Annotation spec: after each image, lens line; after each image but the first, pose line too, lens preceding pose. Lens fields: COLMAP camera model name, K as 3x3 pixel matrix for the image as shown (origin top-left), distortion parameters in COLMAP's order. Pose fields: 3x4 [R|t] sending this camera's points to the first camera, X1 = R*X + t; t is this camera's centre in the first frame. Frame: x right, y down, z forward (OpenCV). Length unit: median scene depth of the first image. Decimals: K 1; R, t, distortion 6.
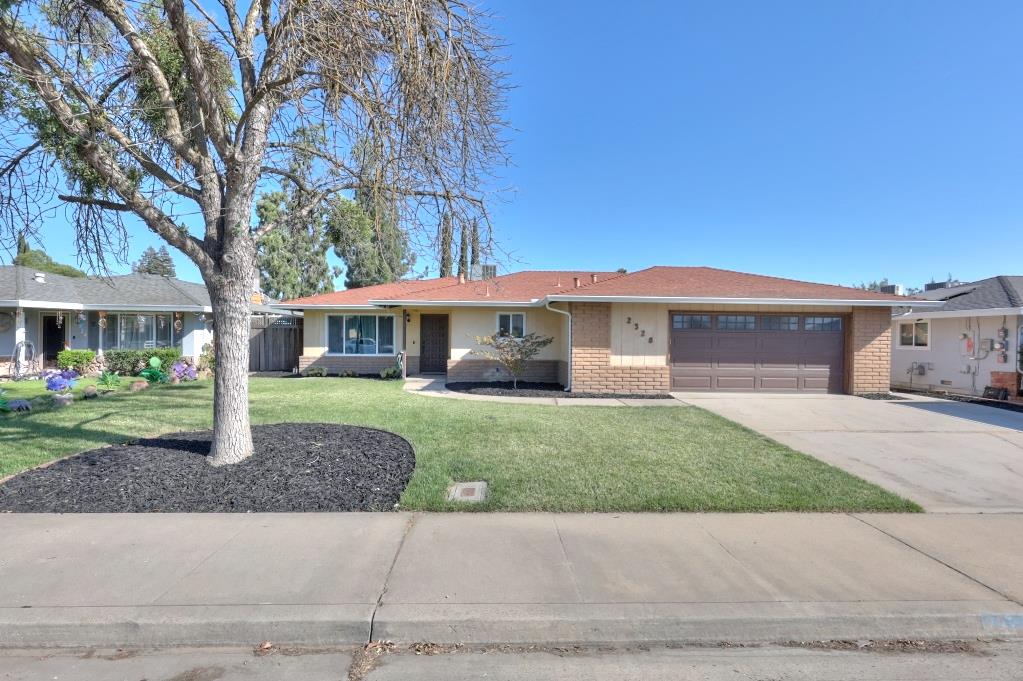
lens RADIAL K [[459.5, 0, 511.5], [0, 459.5, 340.5], [0, 0, 1]] dist [0.001058, 0.000273]
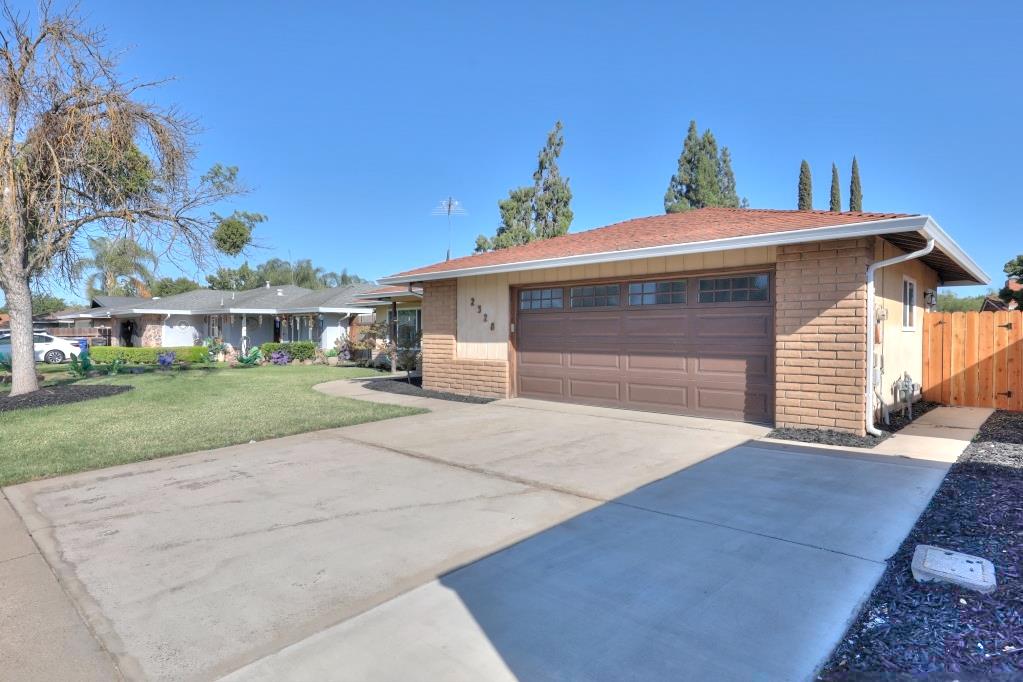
lens RADIAL K [[575.4, 0, 511.5], [0, 575.4, 341.0], [0, 0, 1]] dist [-0.011307, -0.000528]
pose [[0.698493, -0.002719, -0.715611, 0.911918], [-0.002532, 0.999977, -0.006271, 0.026643], [0.715612, 0.006193, 0.698471, 0.331716]]
